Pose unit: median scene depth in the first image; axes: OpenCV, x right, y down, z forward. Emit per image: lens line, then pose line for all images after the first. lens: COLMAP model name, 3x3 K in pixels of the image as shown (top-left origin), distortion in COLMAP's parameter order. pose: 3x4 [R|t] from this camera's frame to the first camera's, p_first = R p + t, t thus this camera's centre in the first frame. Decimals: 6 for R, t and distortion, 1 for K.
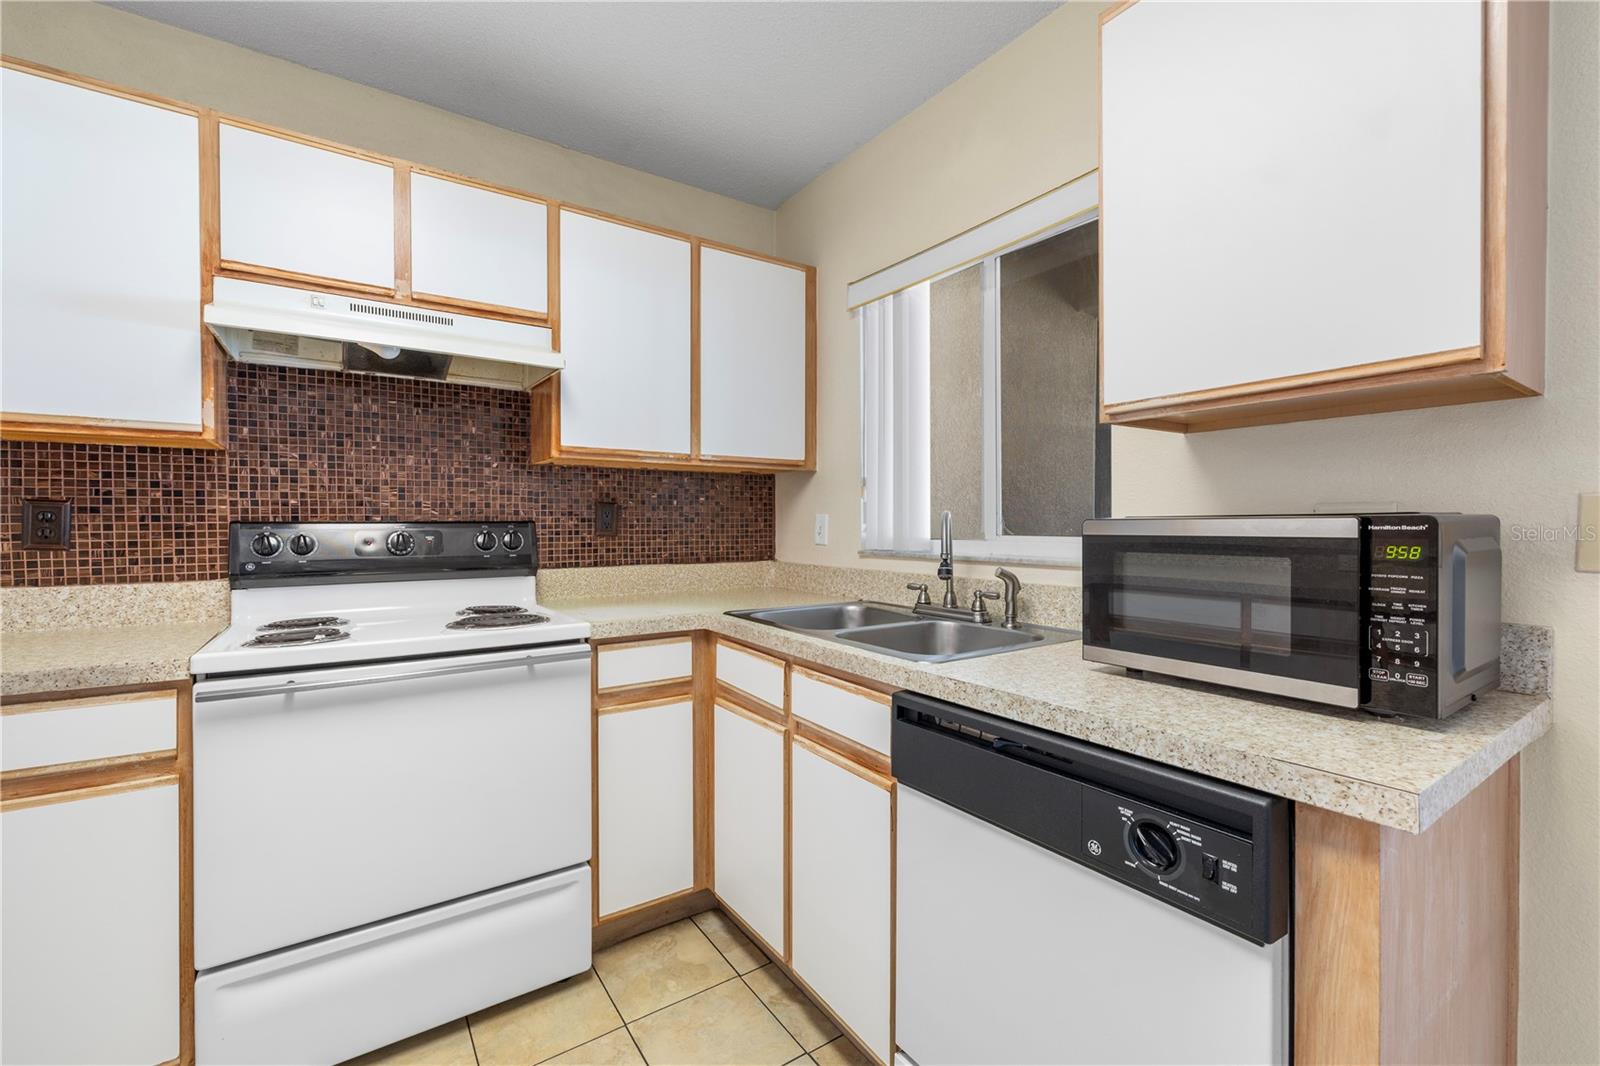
lens RADIAL K [[677.7, 0, 795.9], [0, 677.7, 524.8], [0, 0, 1]] dist [0.000013, 0.000362]
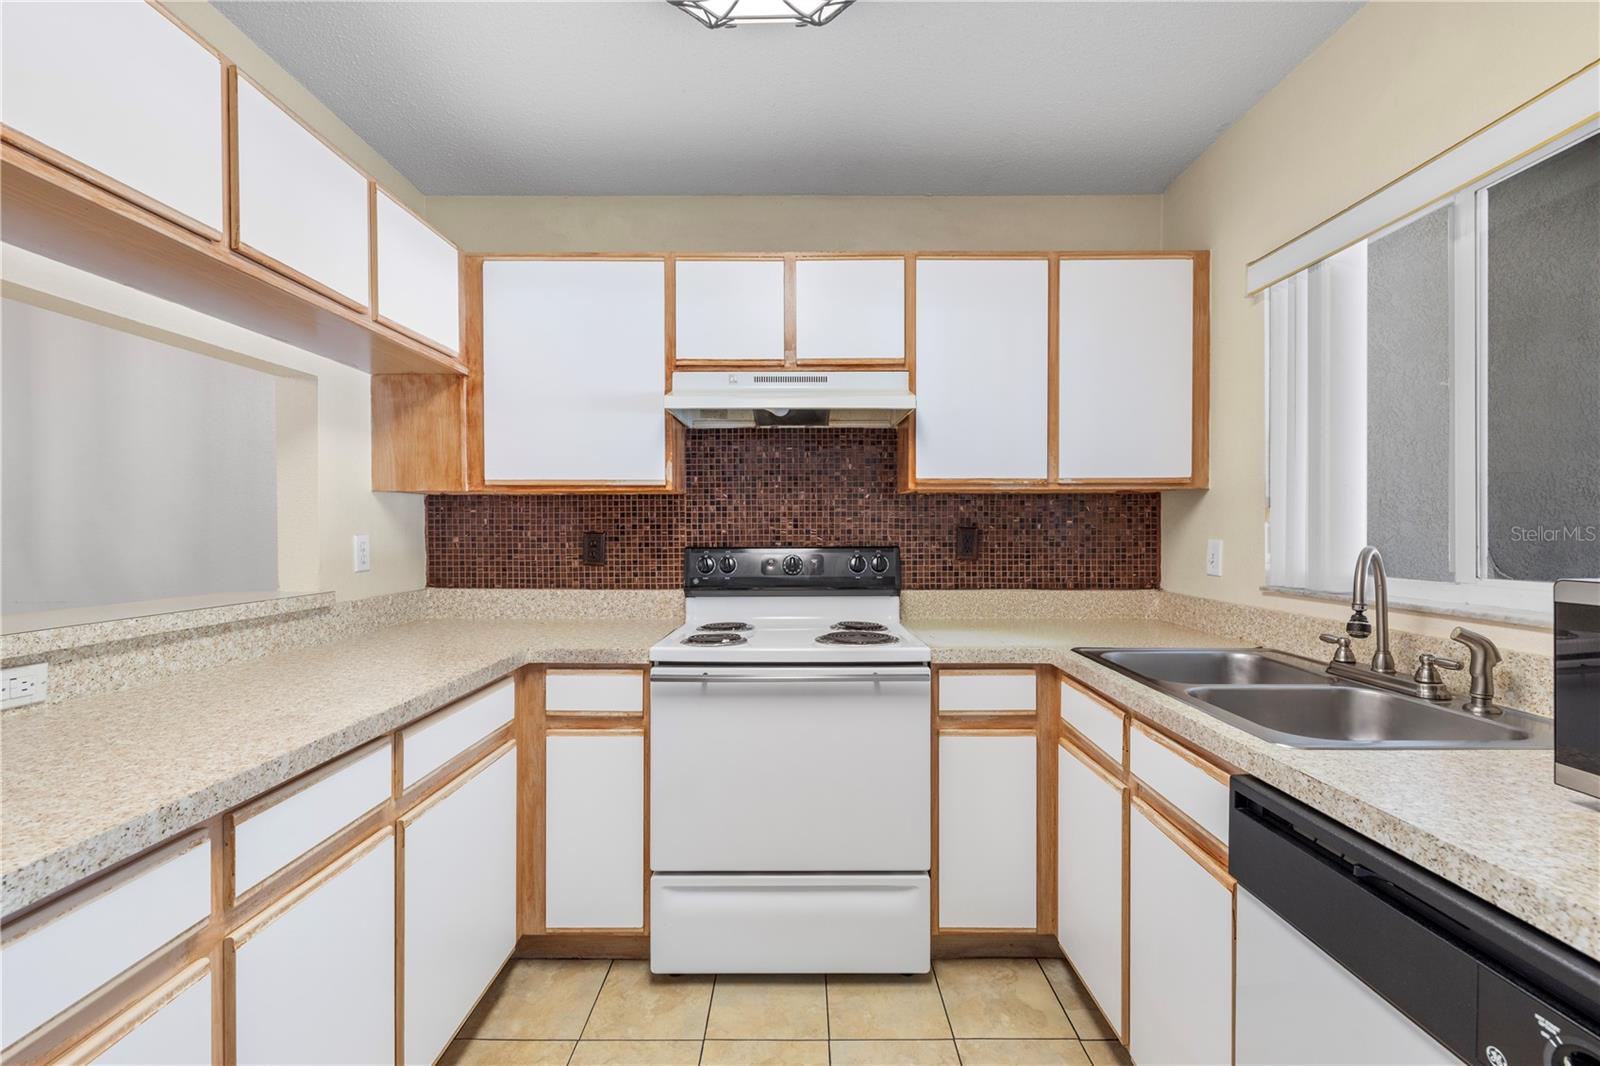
lens RADIAL K [[677.7, 0, 795.9], [0, 677.7, 524.8], [0, 0, 1]] dist [0.000013, 0.000362]
pose [[0.825447, -0.004335, -0.564463, 0.118451], [-0.000129, 0.999969, -0.007868, -0.038517], [0.564479, 0.006568, 0.825421, -0.002166]]
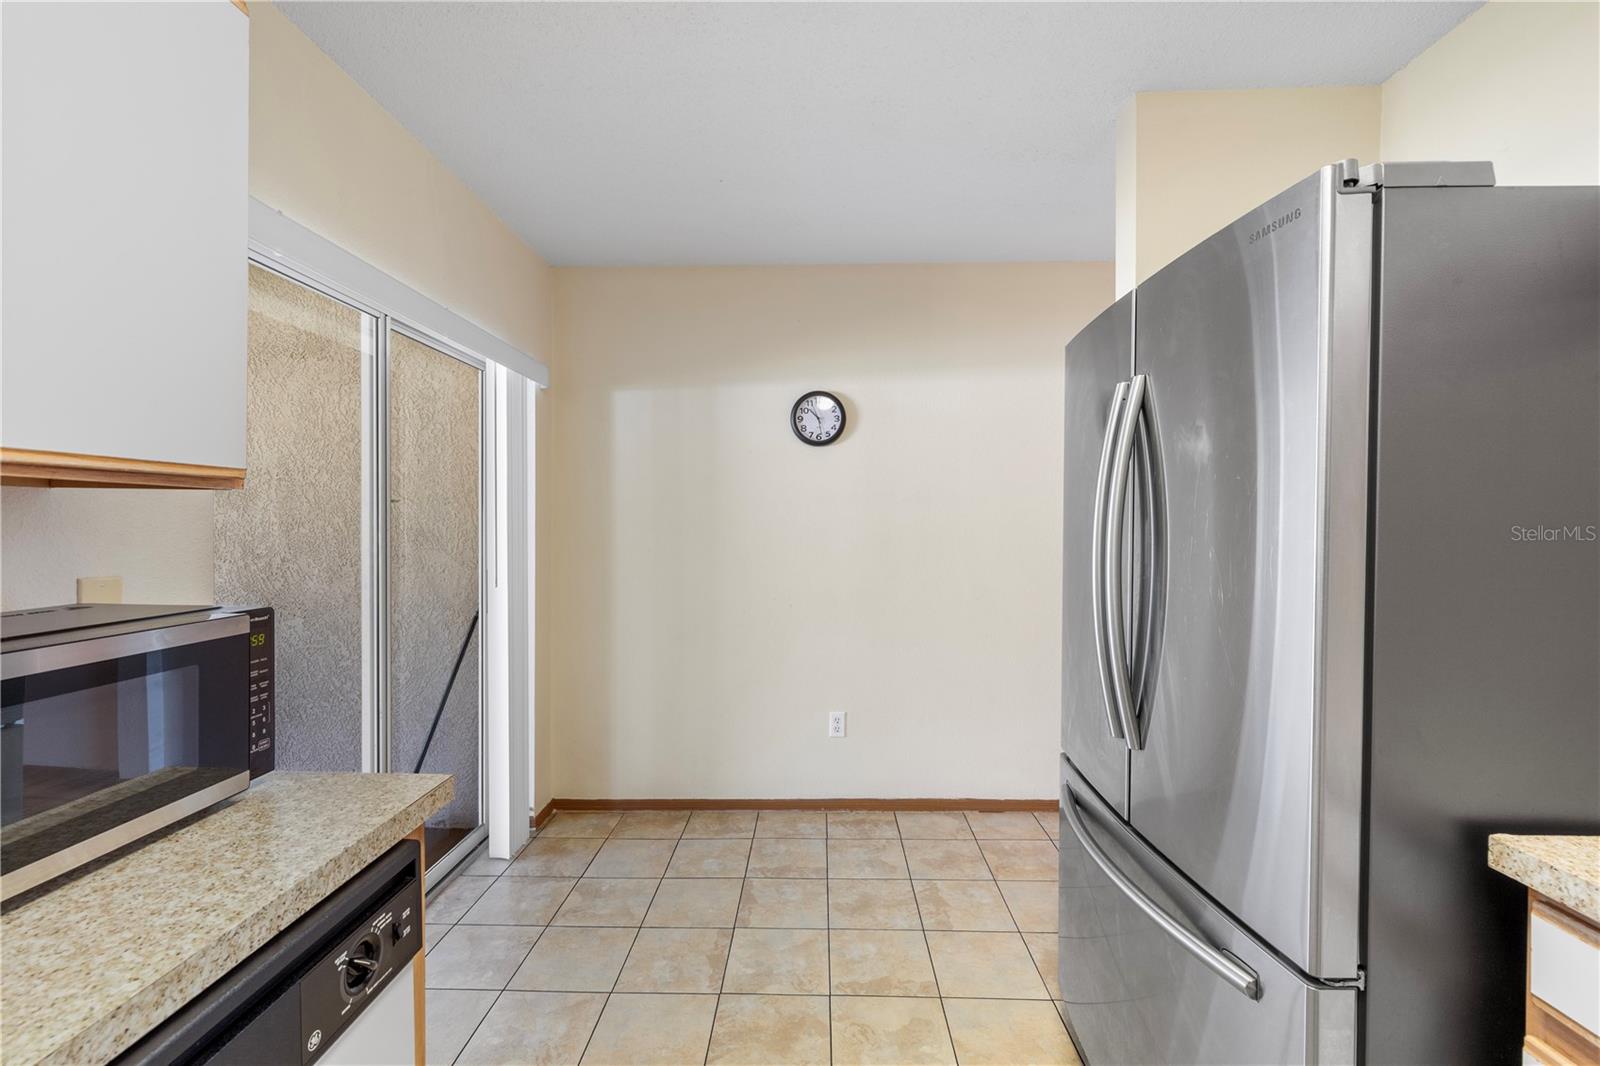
lens RADIAL K [[677.7, 0, 795.9], [0, 677.7, 524.8], [0, 0, 1]] dist [0.000013, 0.000362]
pose [[-0.808941, -0.004875, 0.587869, -0.258975], [-0.004156, 0.999988, 0.002573, -0.078614], [-0.587875, -0.000362, -0.808952, 0.662025]]
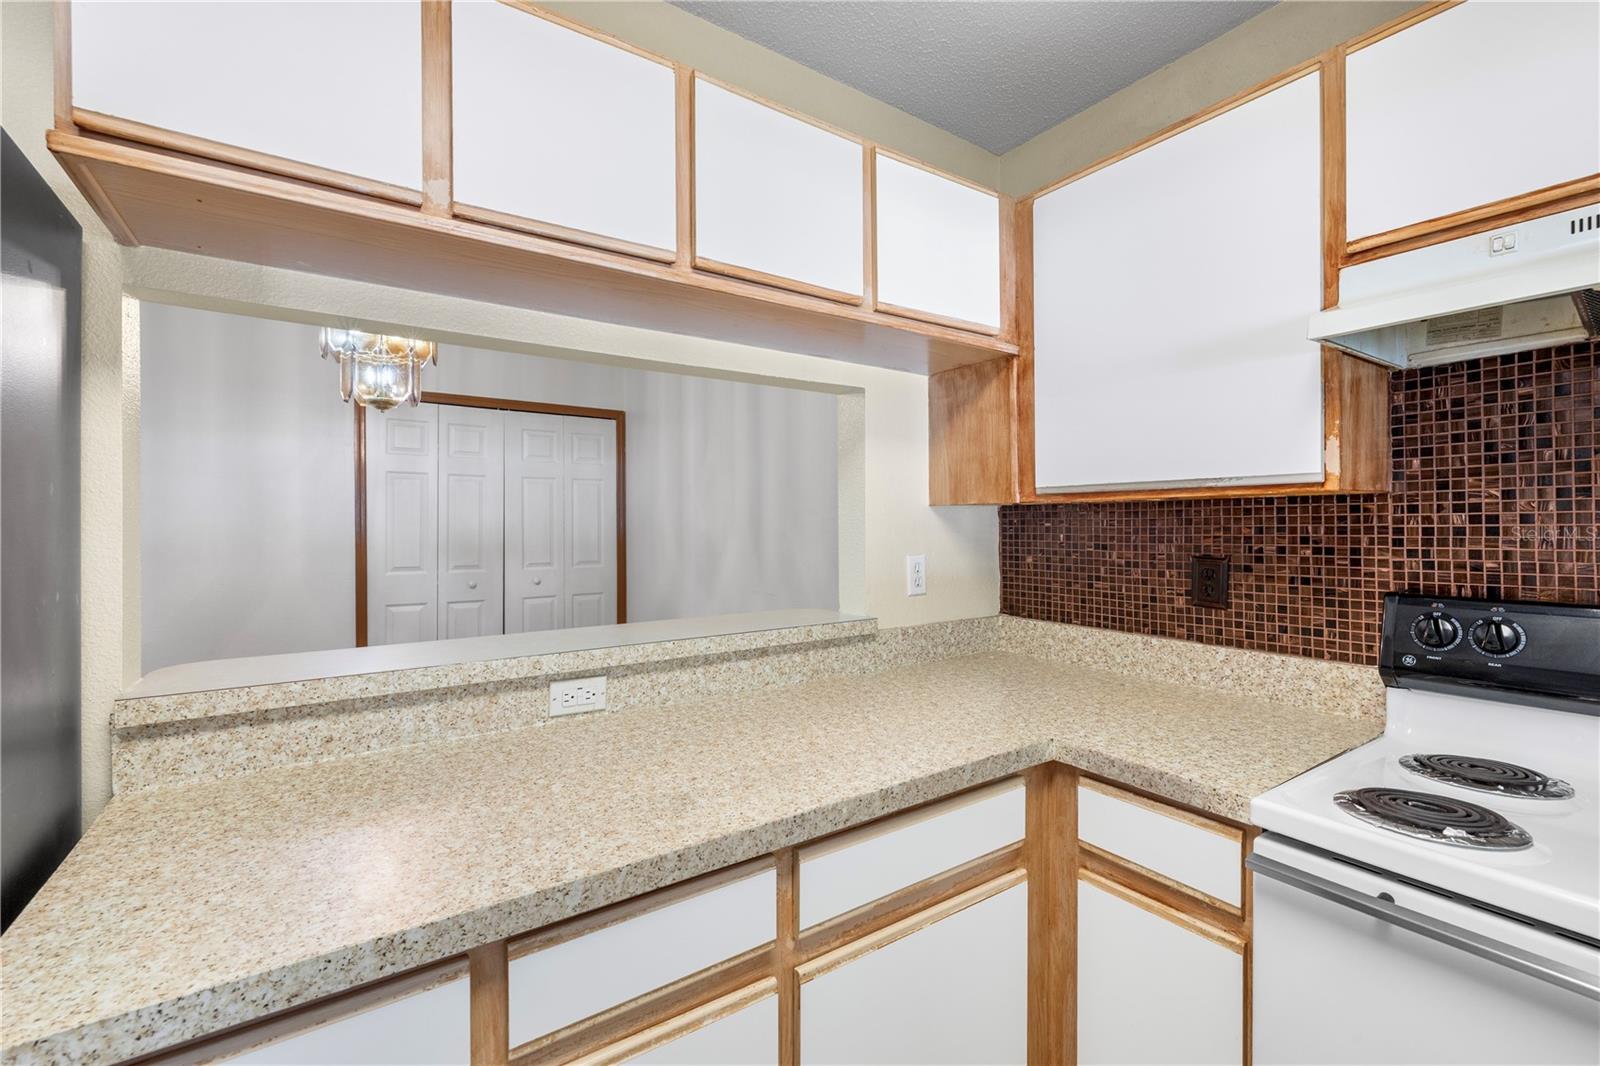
lens RADIAL K [[677.7, 0, 795.9], [0, 677.7, 524.8], [0, 0, 1]] dist [0.000013, 0.000362]
pose [[0.005870, 0.002102, -0.999981, -0.103794], [0.004287, 0.999989, 0.002128, -0.080937], [0.999974, -0.004300, 0.005861, 0.352339]]
